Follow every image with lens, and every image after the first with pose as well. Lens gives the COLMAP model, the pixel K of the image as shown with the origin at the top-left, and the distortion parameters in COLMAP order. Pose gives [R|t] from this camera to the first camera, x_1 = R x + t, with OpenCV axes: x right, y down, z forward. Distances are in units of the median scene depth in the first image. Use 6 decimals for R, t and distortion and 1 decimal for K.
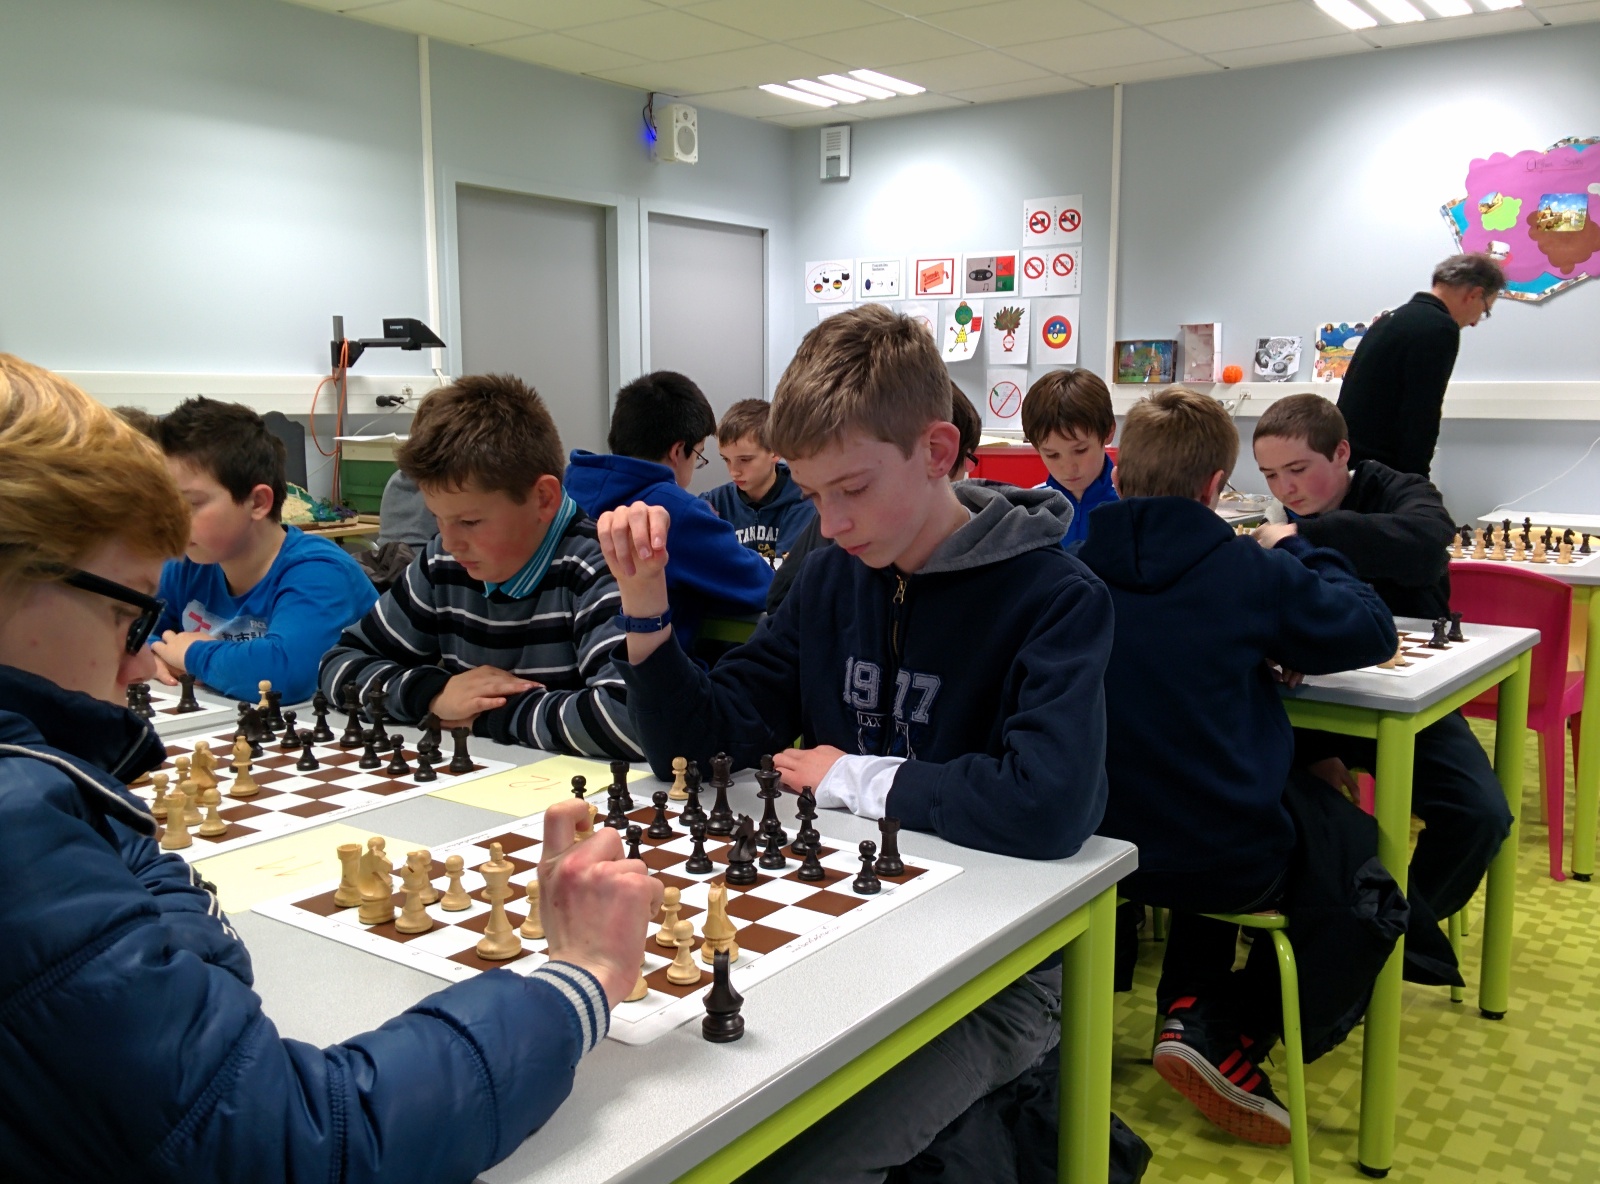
lens RADIAL K [[1454.2, 0, 794.2], [0, 1454.2, 598.1], [0, 0, 1]] dist [0.075592, -0.101519]
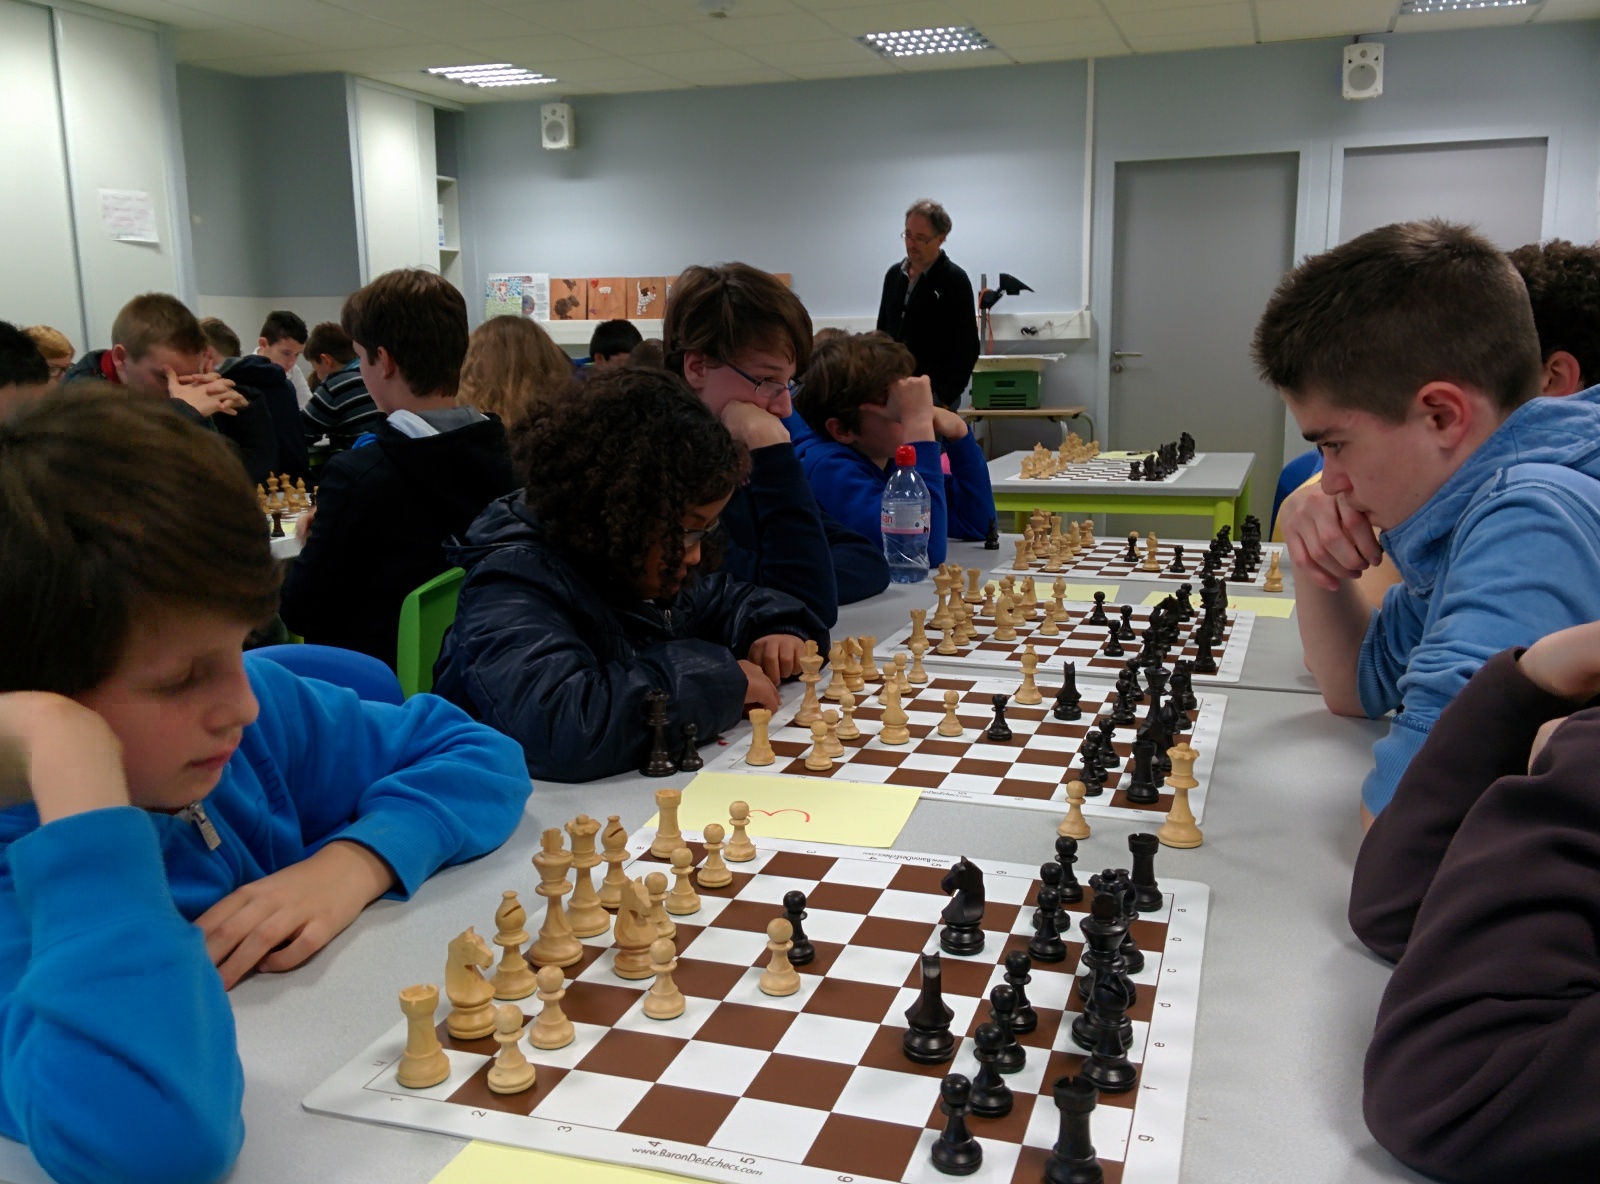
lens RADIAL K [[1422.7, 0, 807.3], [0, 1422.7, 606.3], [0, 0, 1]] dist [0.079309, -0.118128]
pose [[0.288155, 0.173687, -0.941700, 0.912405], [-0.117154, 0.982420, 0.145349, -0.042015], [0.950390, 0.068441, 0.303437, 0.343587]]
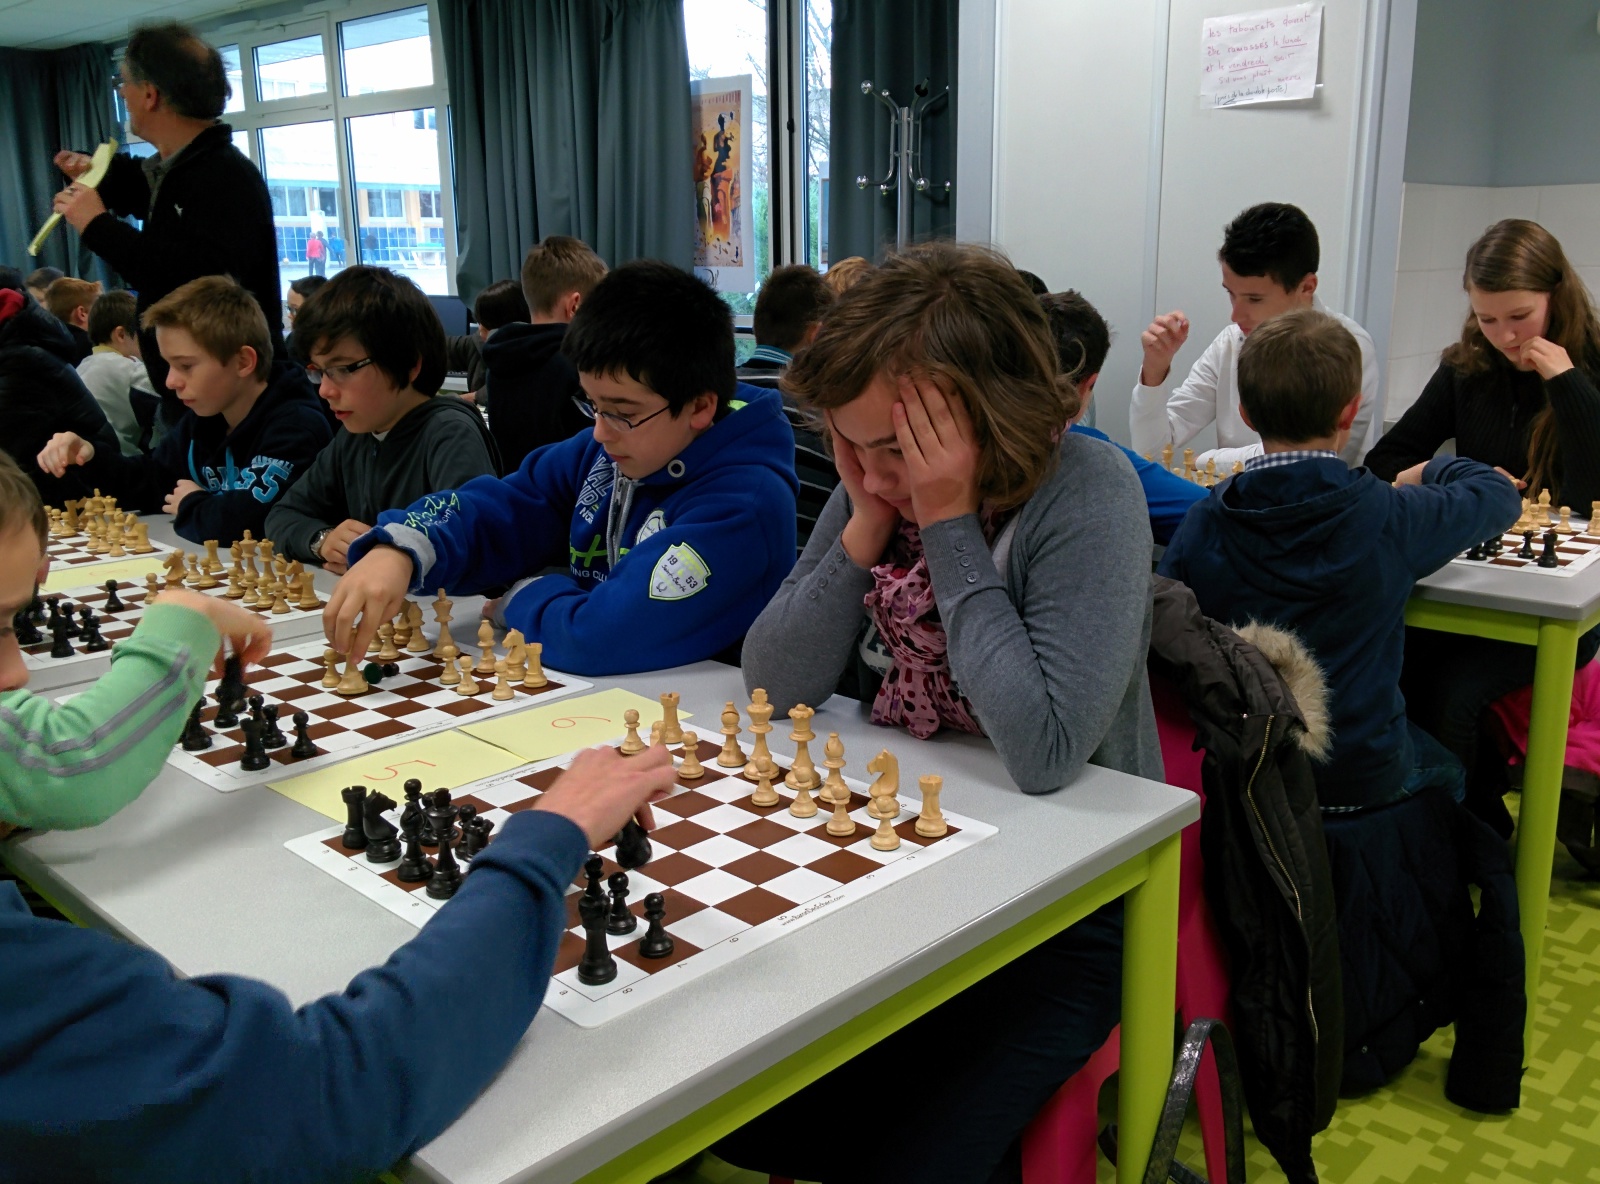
lens RADIAL K [[1422.7, 0, 807.3], [0, 1422.7, 606.3], [0, 0, 1]] dist [0.079309, -0.118128]
pose [[-0.989661, -0.021860, 0.141753, -0.119279], [0.032504, 0.928423, 0.370100, -0.122338], [-0.139697, 0.370880, -0.918114, 0.798492]]
